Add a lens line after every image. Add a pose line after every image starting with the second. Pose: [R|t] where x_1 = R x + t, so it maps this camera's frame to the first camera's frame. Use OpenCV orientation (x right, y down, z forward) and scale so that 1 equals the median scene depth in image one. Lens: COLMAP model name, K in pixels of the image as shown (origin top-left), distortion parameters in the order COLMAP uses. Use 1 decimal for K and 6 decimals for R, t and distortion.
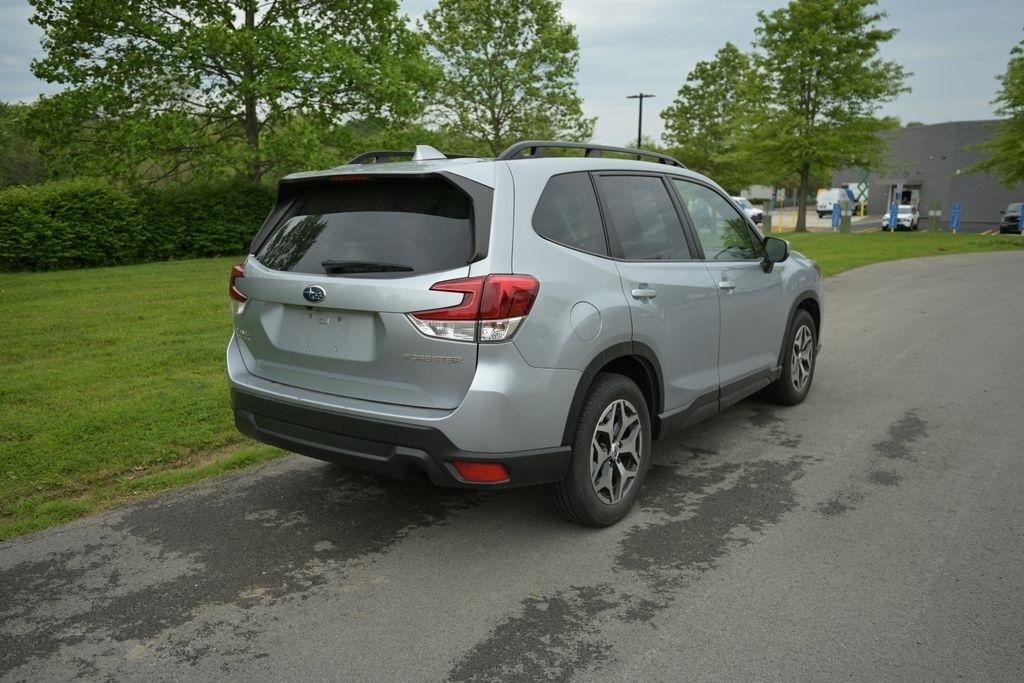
lens RADIAL K [[809.7, 0, 505.2], [0, 809.7, 342.9], [0, 0, 1]] dist [0.005288, -0.003361]
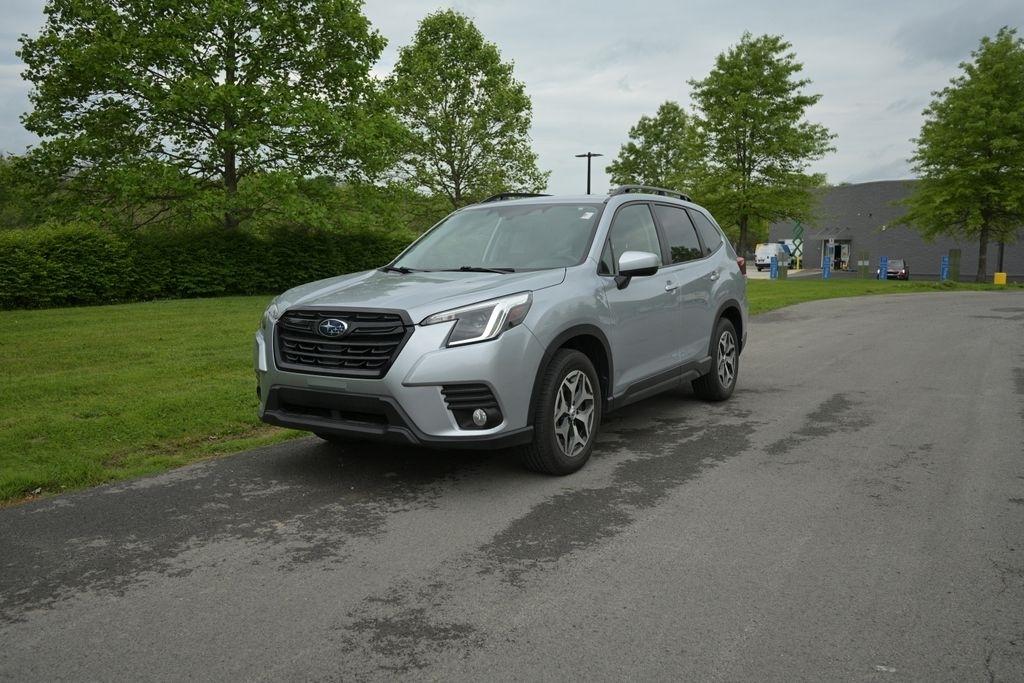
lens RADIAL K [[810.3, 0, 512.0], [0, 810.3, 341.5], [0, 0, 1]] dist [0.002915, -0.000360]
pose [[0.997403, -0.010403, 0.071274, -0.022442], [0.015451, 0.997382, -0.070649, 0.024669], [-0.070352, 0.071566, 0.994952, -0.056317]]
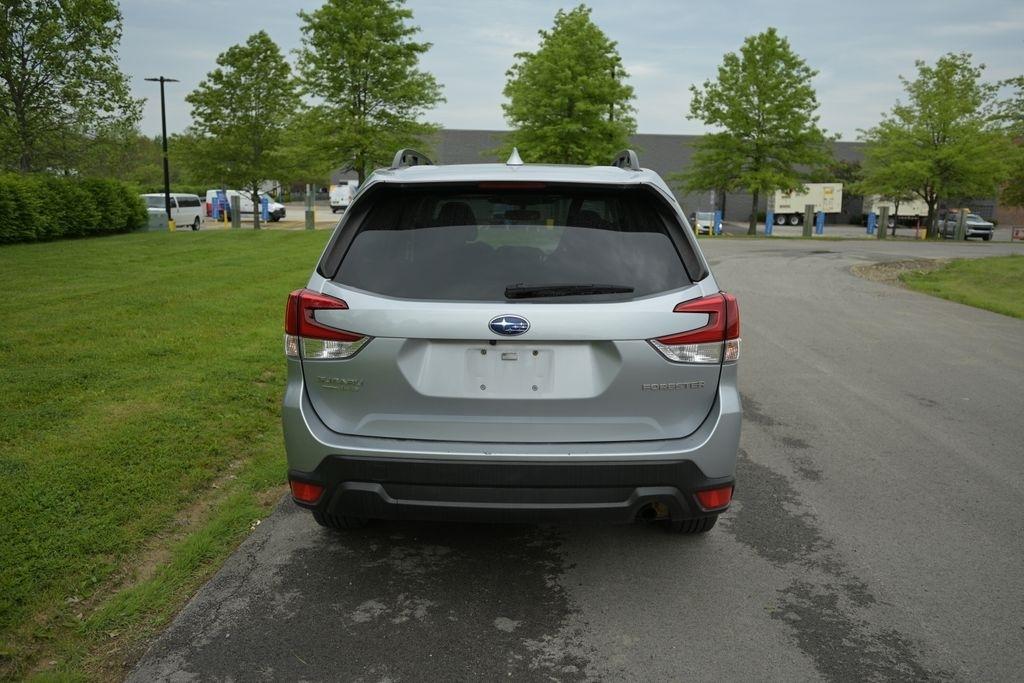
lens RADIAL K [[810.3, 0, 512.0], [0, 810.3, 341.5], [0, 0, 1]] dist [0.002915, -0.000360]
pose [[0.819971, -0.083855, 0.566229, -0.124049], [0.080551, 0.996272, 0.030893, -0.012165], [-0.566709, 0.020279, 0.823669, 0.055830]]
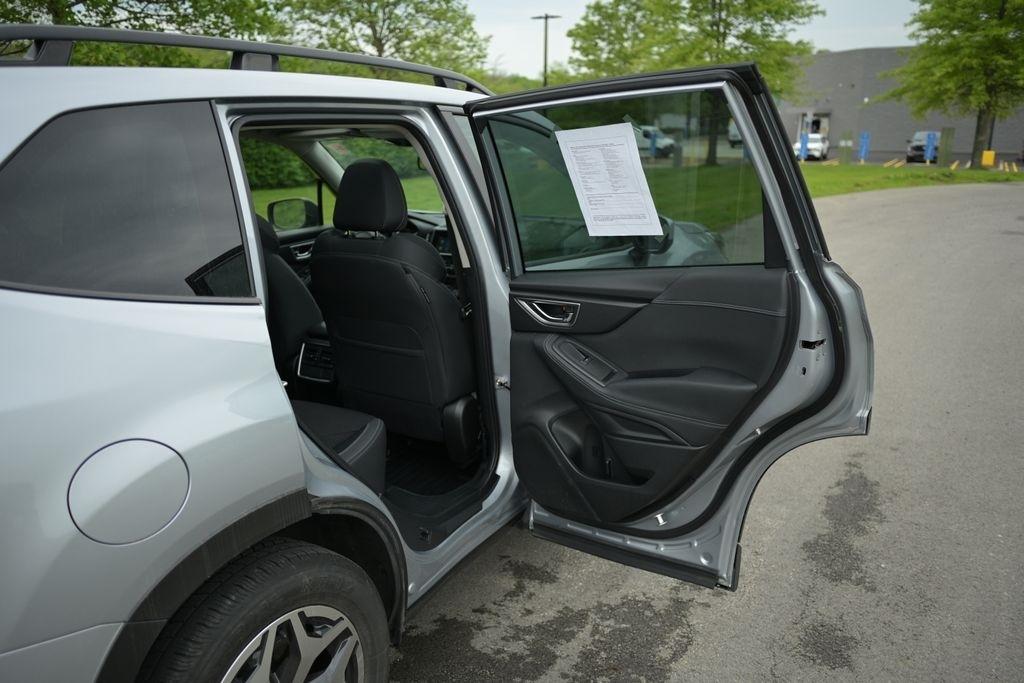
lens RADIAL K [[817.9, 0, 506.7], [0, 817.9, 336.0], [0, 0, 1]] dist [0.008053, 0.007464]
pose [[0.994555, -0.026407, 0.100809, 0.043033], [0.018914, 0.997036, 0.074570, -0.022666], [-0.102479, -0.072258, 0.992107, 0.105444]]
